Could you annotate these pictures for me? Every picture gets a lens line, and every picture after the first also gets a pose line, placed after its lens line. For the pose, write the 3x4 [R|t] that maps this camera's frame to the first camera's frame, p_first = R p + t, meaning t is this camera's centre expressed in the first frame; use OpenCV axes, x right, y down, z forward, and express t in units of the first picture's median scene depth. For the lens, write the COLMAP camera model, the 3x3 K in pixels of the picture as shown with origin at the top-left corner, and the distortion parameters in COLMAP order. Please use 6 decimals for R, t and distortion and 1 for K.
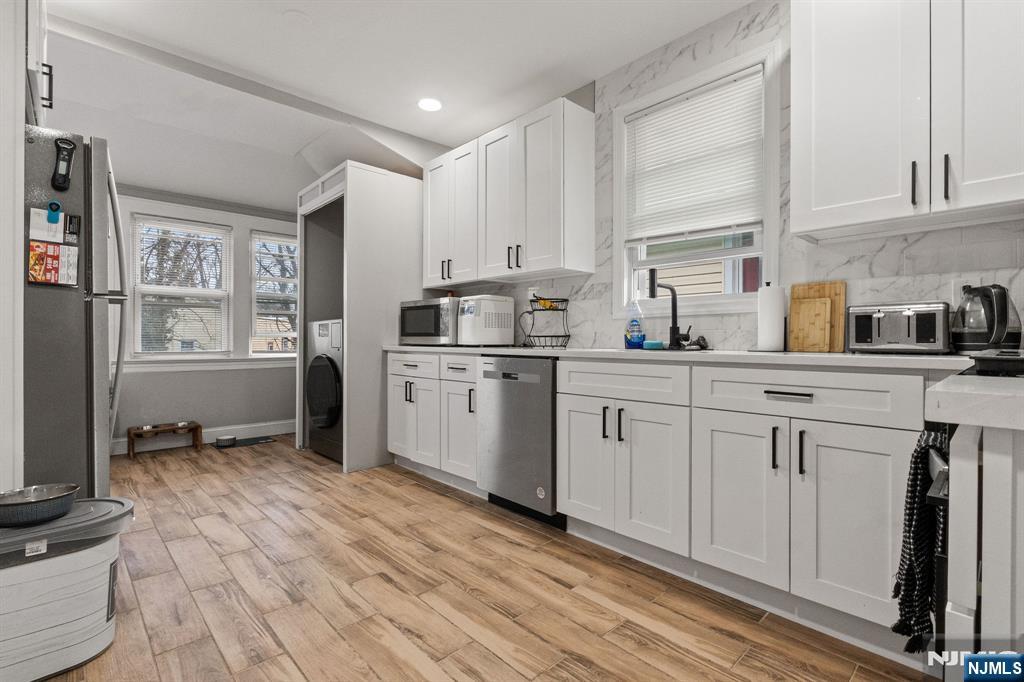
lens RADIAL K [[485.5, 0, 516.7], [0, 485.5, 338.2], [0, 0, 1]] dist [-0.005921, 0.000202]
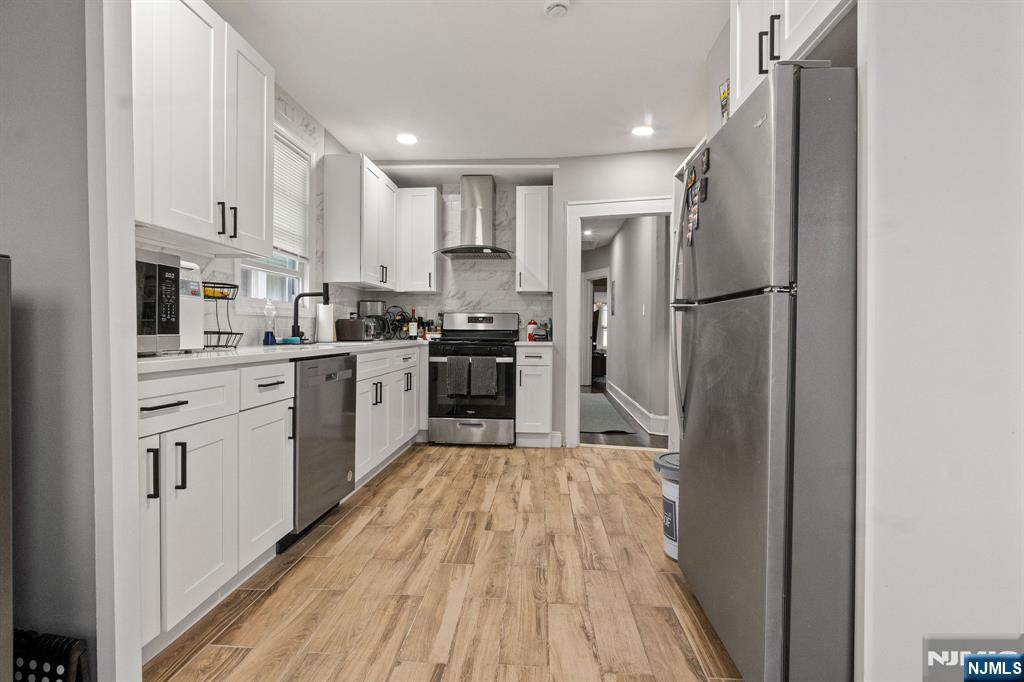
lens RADIAL K [[485.5, 0, 511.8], [0, 485.5, 341.4], [0, 0, 1]] dist [-0.005921, 0.000202]
pose [[-0.685166, -0.024328, 0.727980, -1.147039], [-0.014241, 0.999698, 0.020005, -0.018533], [-0.728247, 0.003340, -0.685306, 1.704620]]
